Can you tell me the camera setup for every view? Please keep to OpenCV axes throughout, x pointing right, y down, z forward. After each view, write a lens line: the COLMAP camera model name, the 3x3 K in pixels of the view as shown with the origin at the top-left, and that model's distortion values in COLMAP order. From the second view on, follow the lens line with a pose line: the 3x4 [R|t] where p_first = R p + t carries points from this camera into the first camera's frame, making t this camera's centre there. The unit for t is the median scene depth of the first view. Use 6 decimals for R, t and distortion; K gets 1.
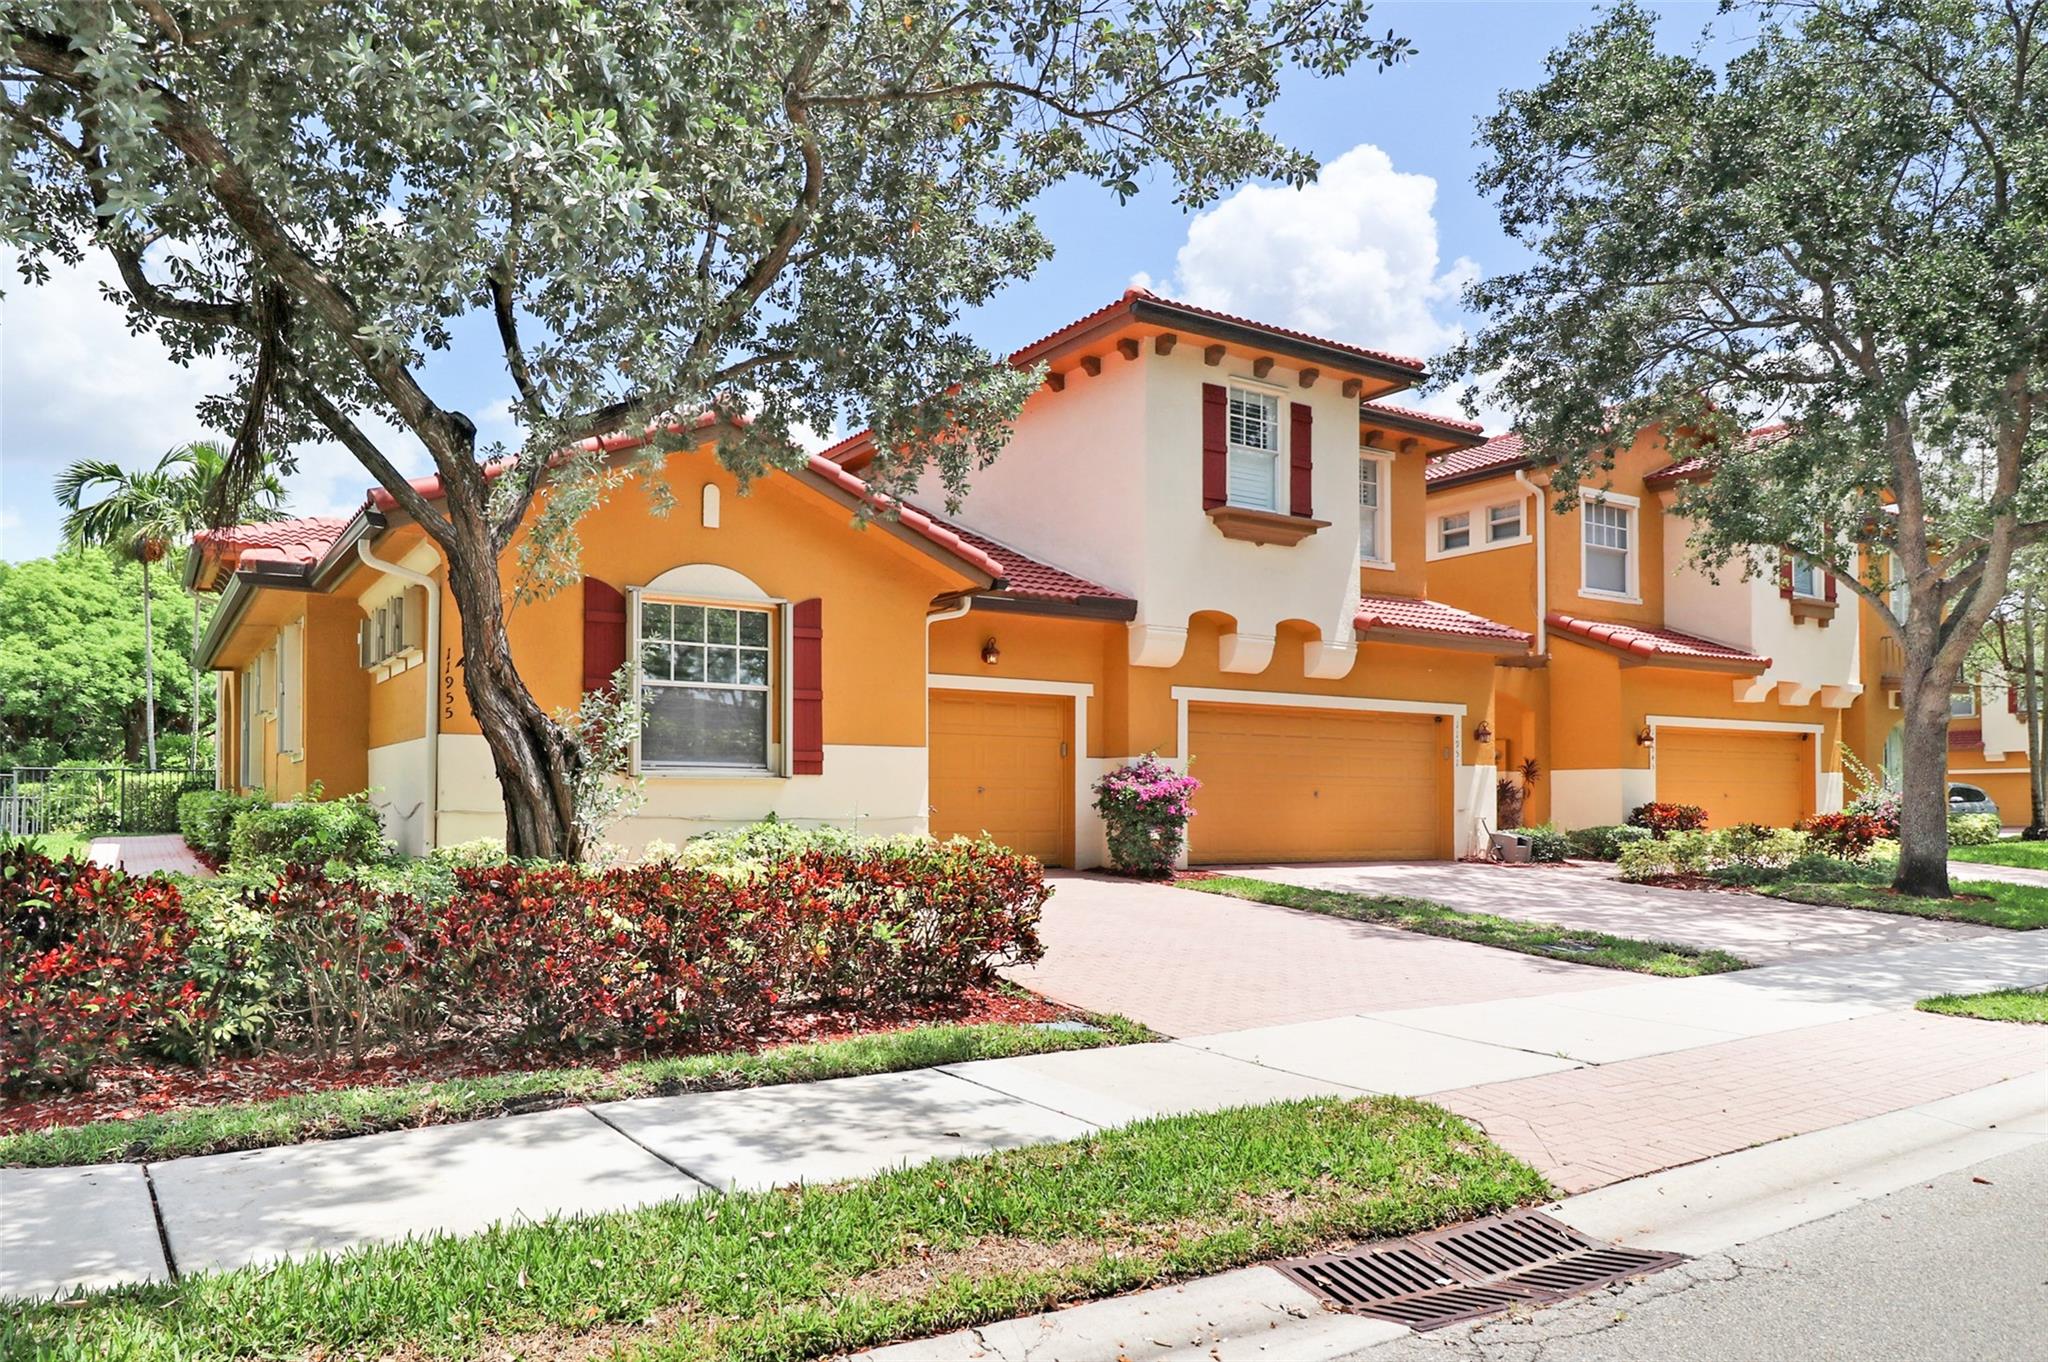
lens RADIAL K [[1327.5, 0, 1029.4], [0, 1327.5, 770.4], [0, 0, 1]] dist [0.025744, -0.015699]
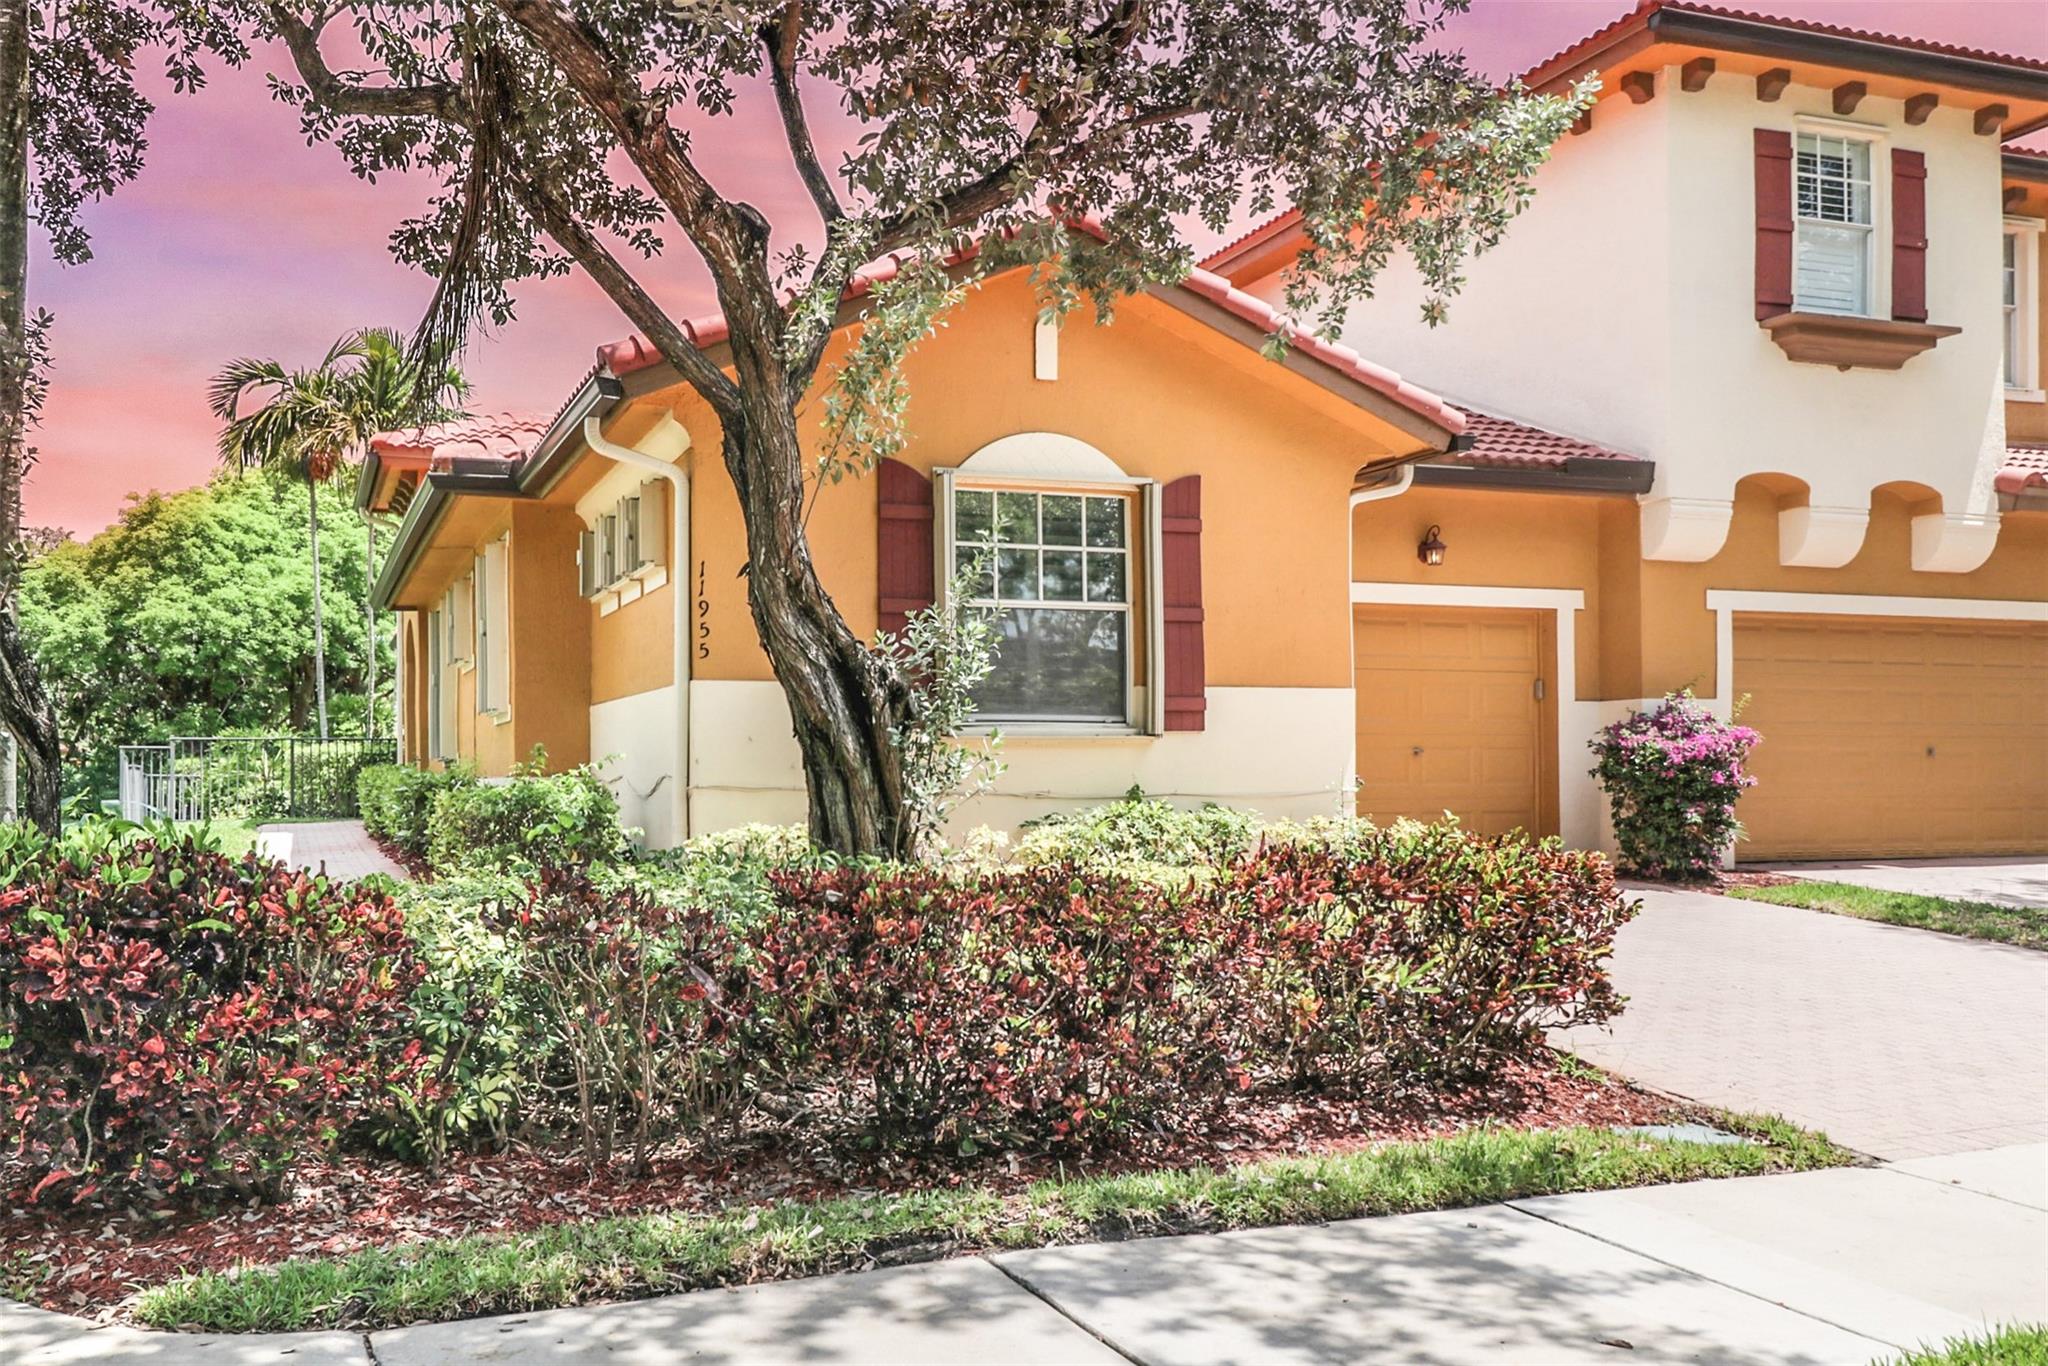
lens RADIAL K [[1813.4, 0, 1022.2], [0, 1813.4, 707.7], [0, 0, 1]] dist [0.045591, 0.005637]
pose [[0.977489, -0.016806, -0.210316, -0.062986], [0.014430, 0.999814, -0.012826, 0.002707], [0.210492, 0.009503, 0.977549, 0.077941]]
